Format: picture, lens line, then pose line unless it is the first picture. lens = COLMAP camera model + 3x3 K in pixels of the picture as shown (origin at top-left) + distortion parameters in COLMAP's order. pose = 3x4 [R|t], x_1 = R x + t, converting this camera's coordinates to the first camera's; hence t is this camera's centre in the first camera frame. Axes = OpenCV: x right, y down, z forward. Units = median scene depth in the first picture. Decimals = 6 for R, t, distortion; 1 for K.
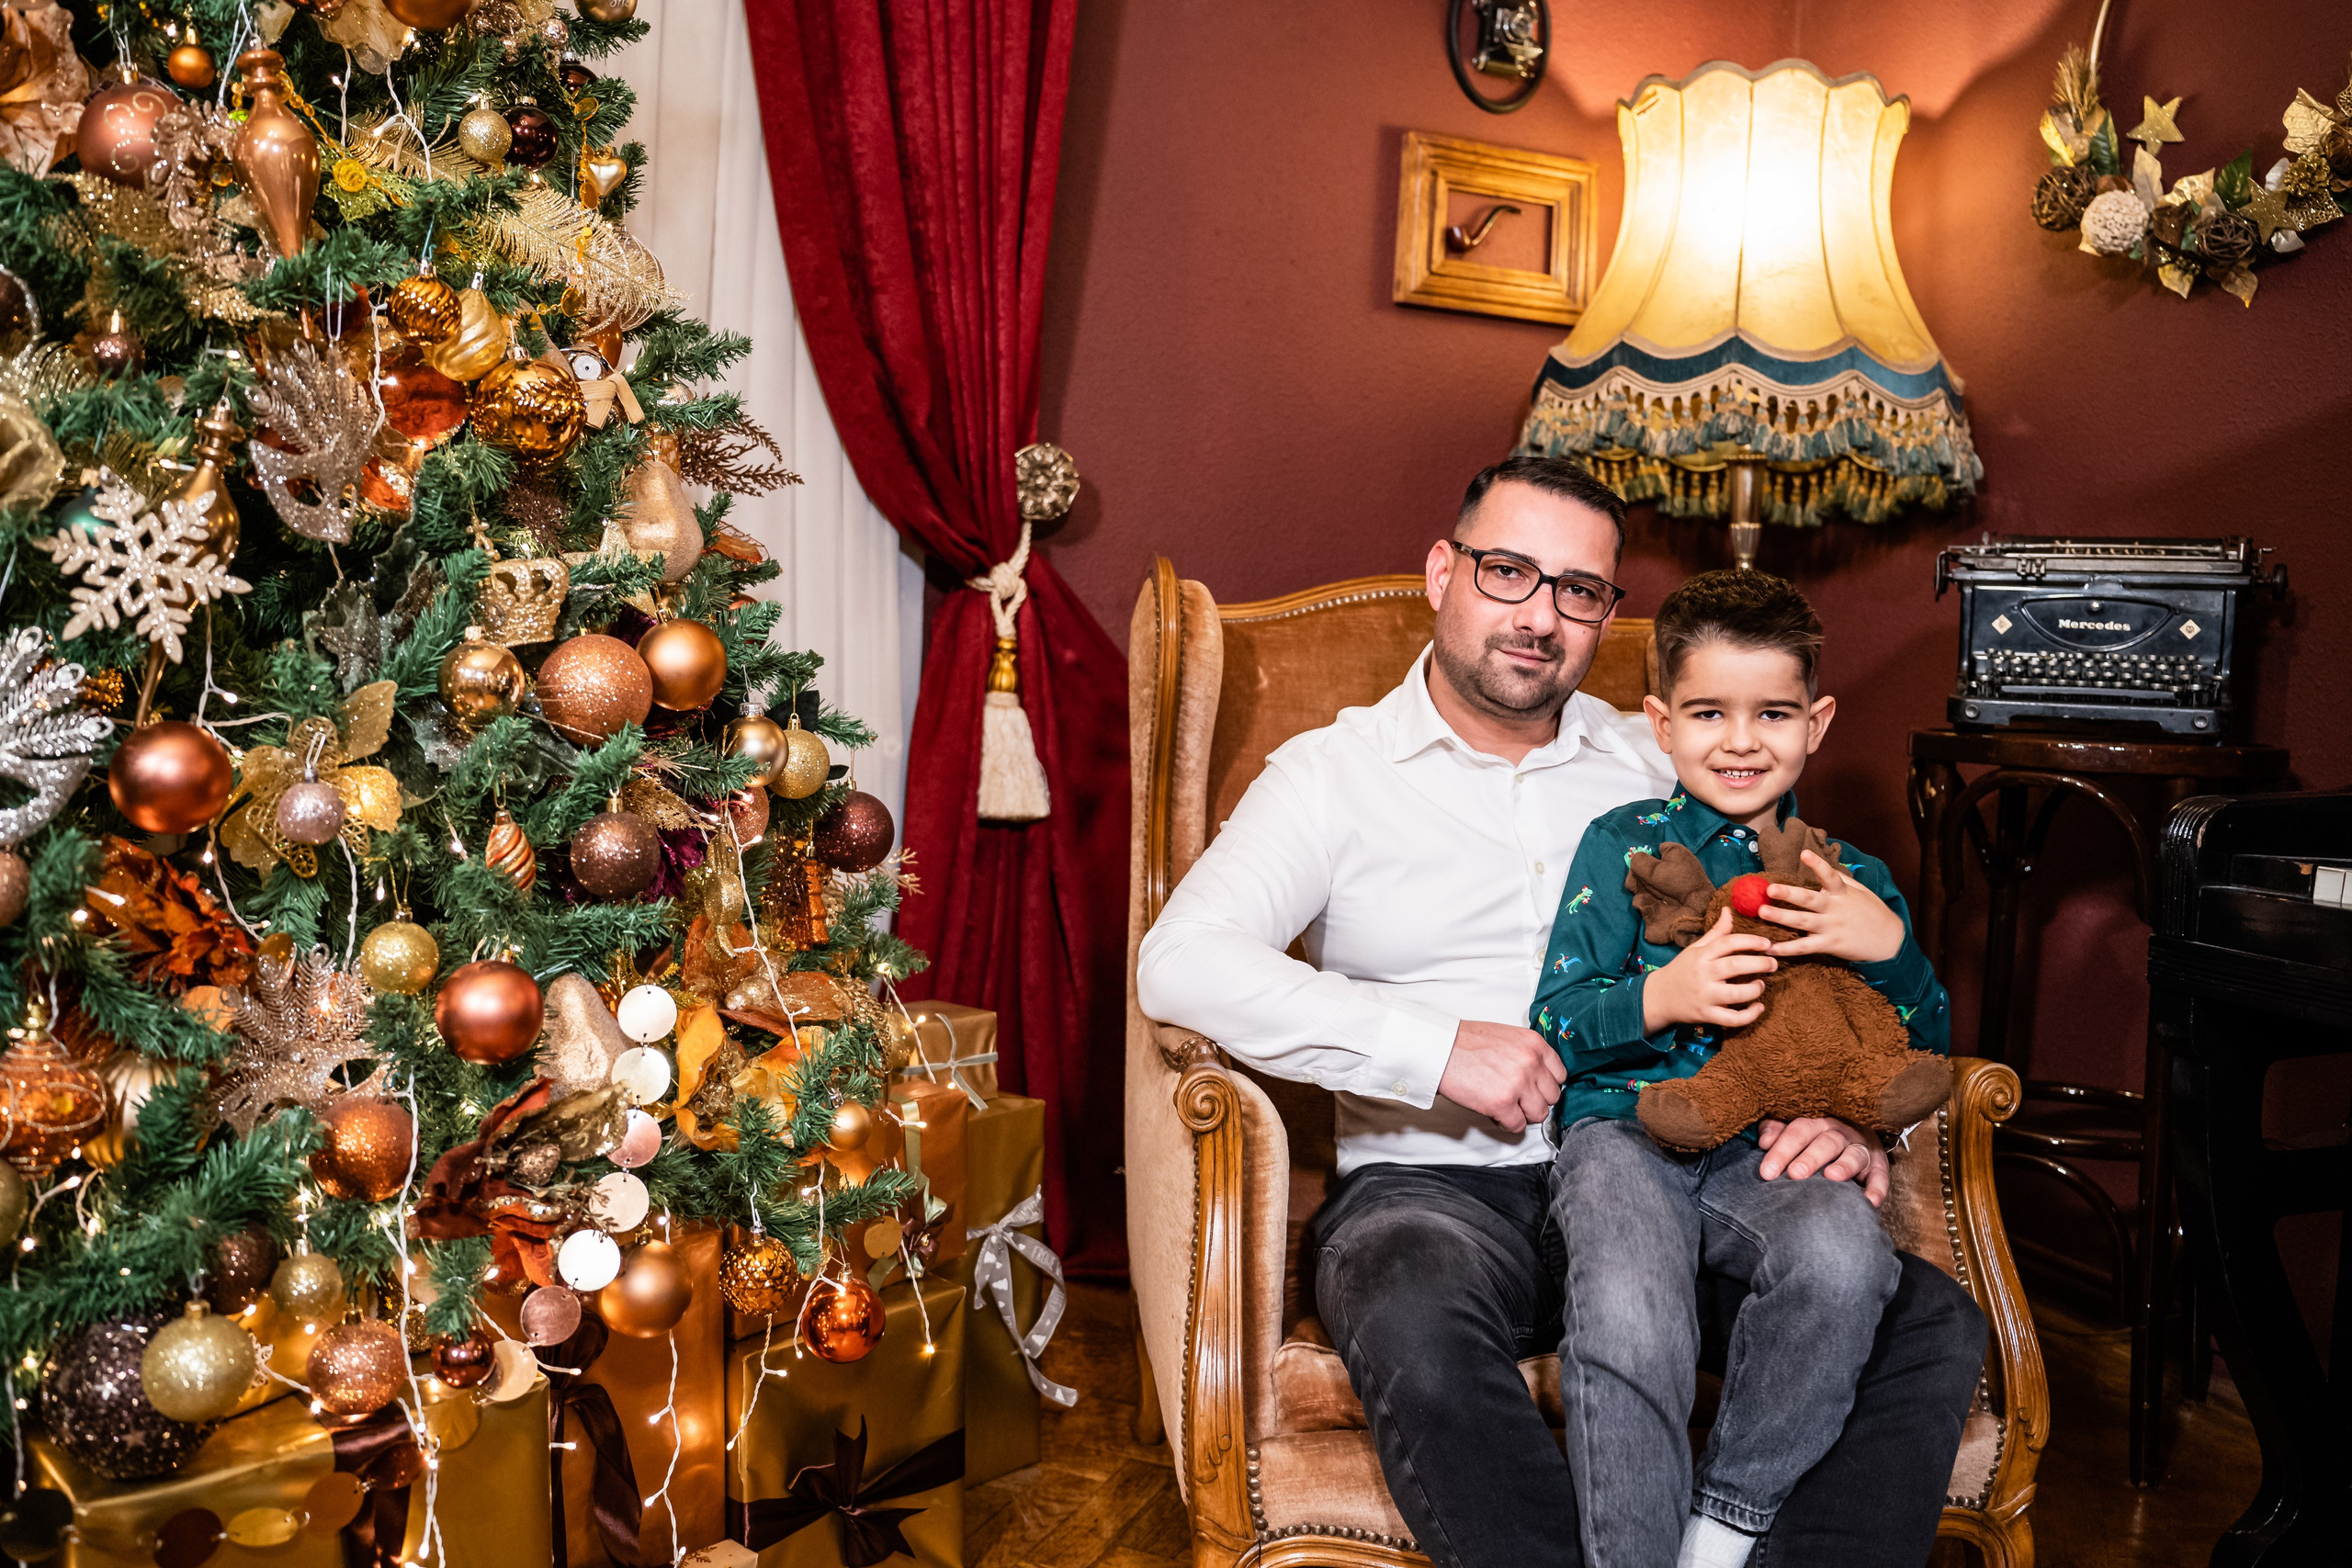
lens RADIAL K [[1923.0, 0, 1176.0], [0, 1923.0, 784.0], [0, 0, 1]] dist [-0.105076, 0.082438]
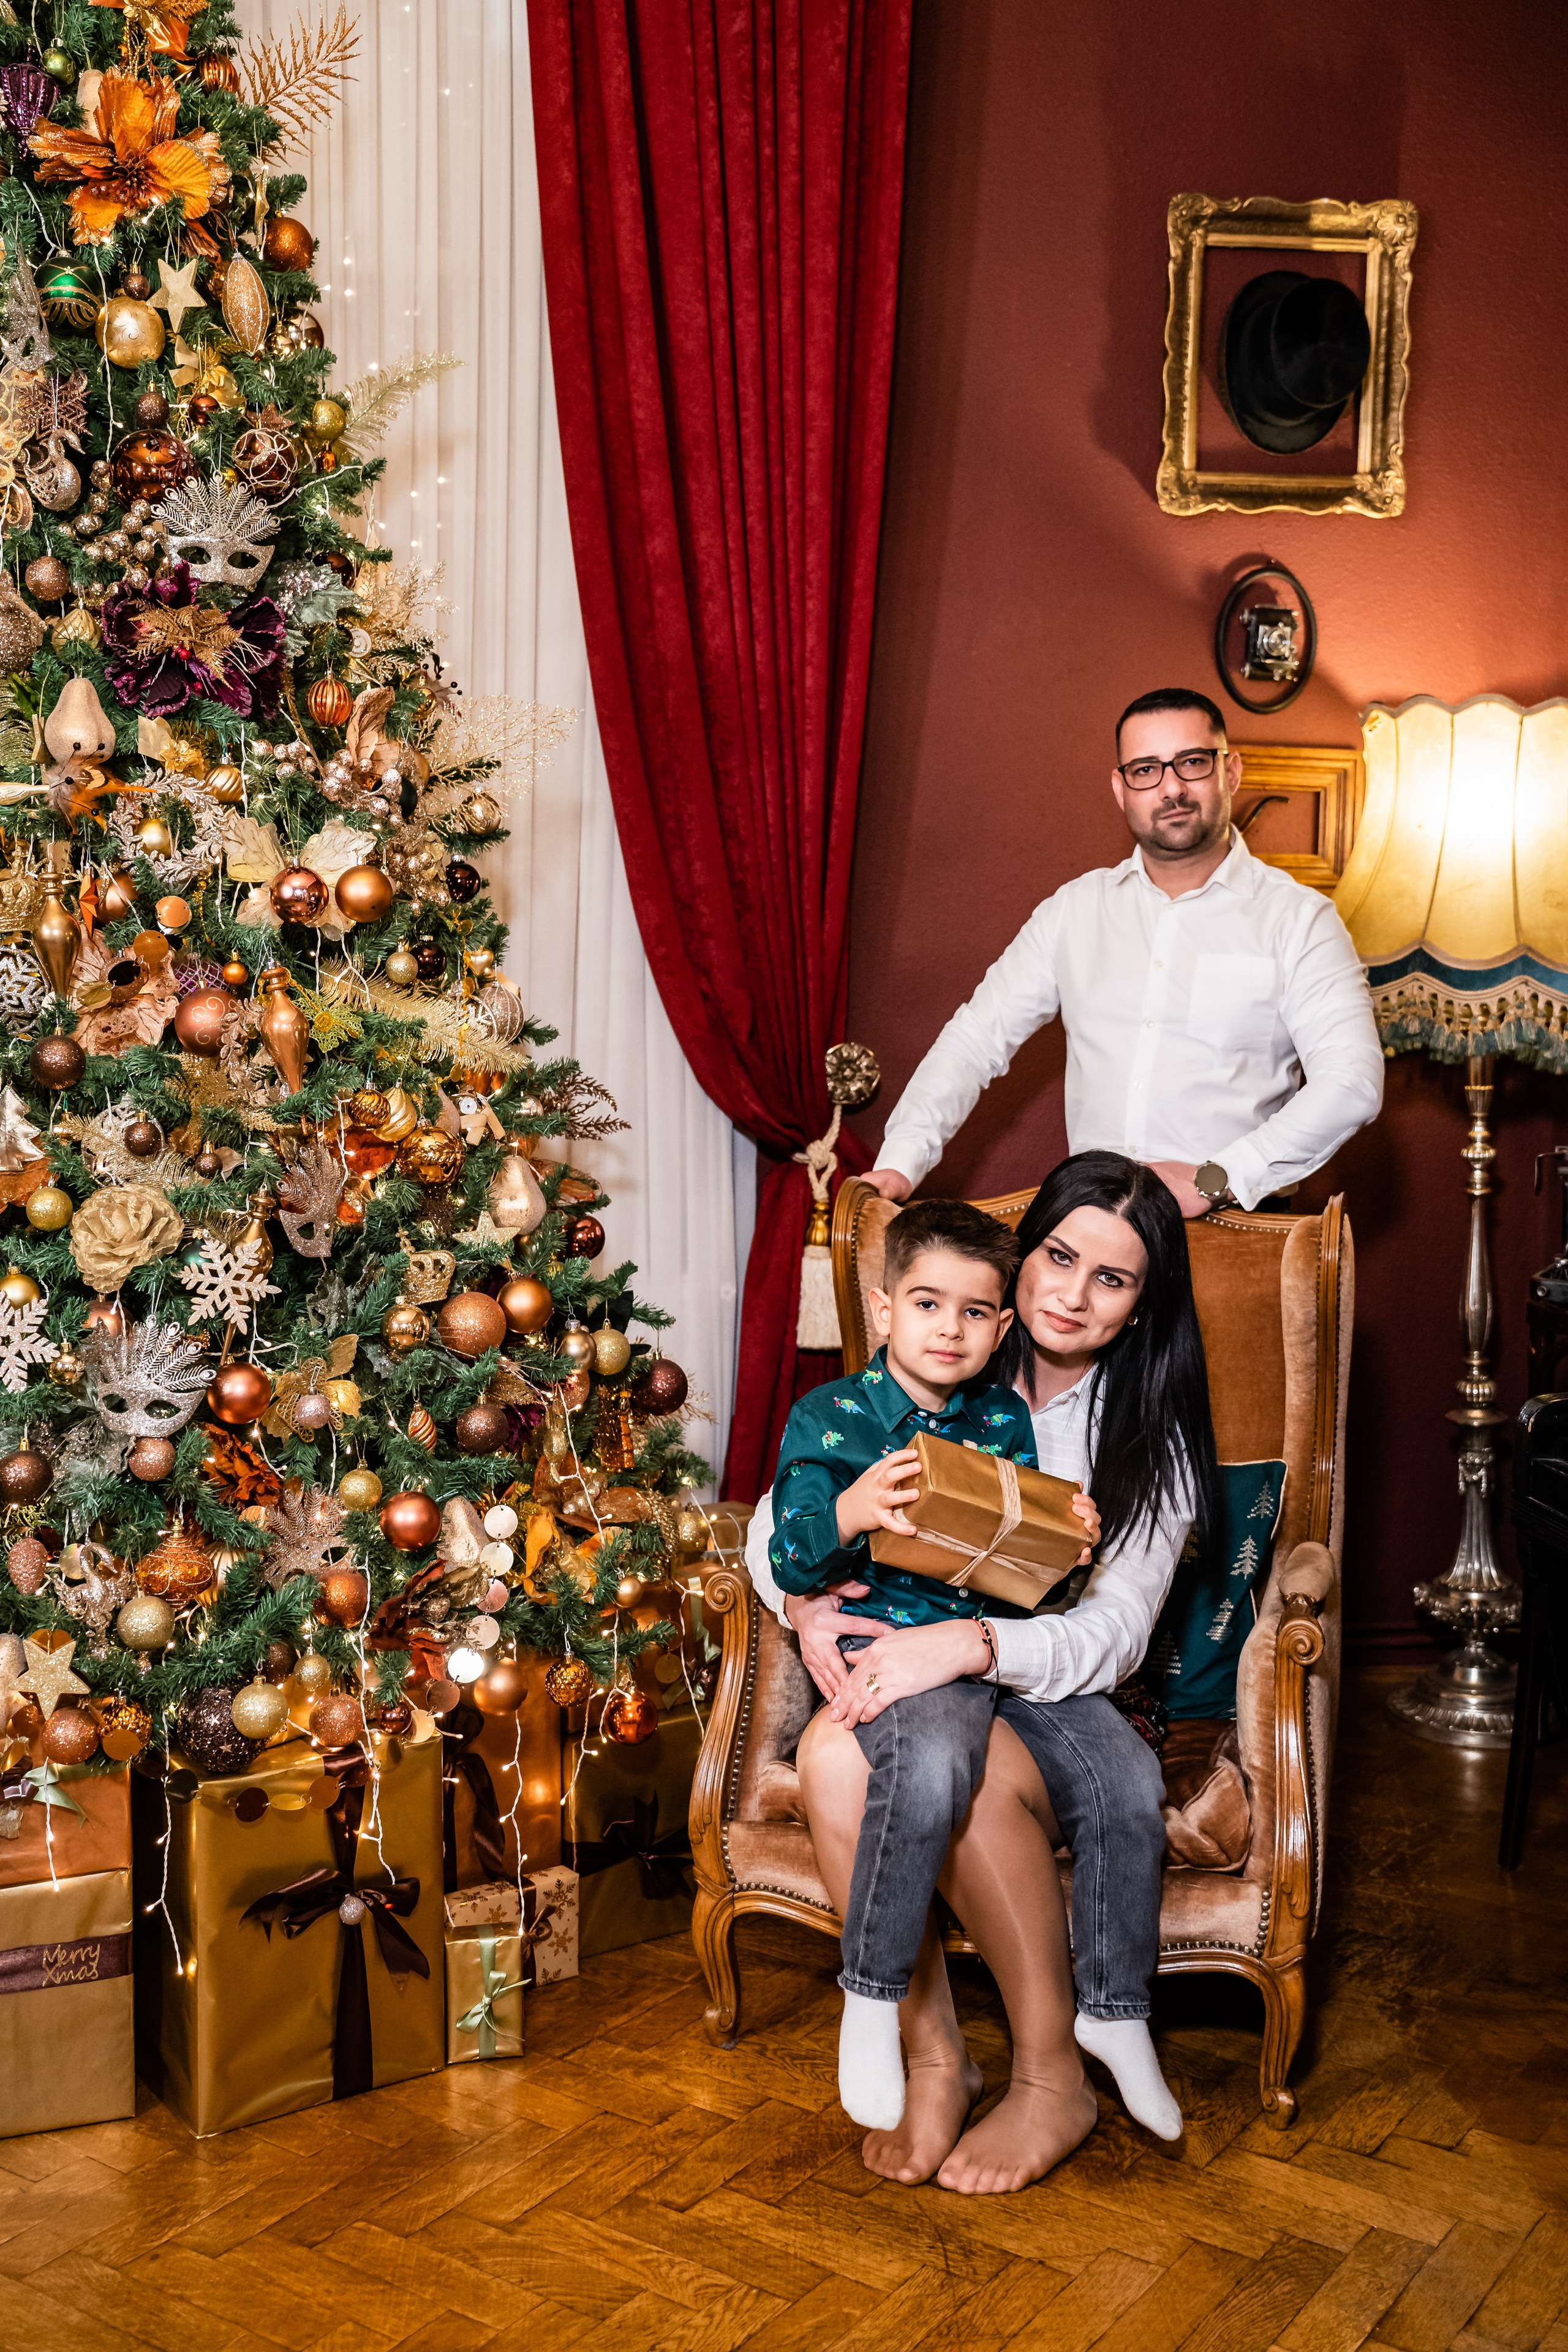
lens RADIAL K [[2392.4, 0, 783.8], [0, 2392.4, 1221.1], [0, 0, 1]] dist [0.061460, 0.006943]
pose [[0.980225, -0.002237, -0.197874, 0.397475], [0.005479, 0.999860, 0.015839, -0.182031], [0.197811, -0.016610, 0.980099, -1.050980]]
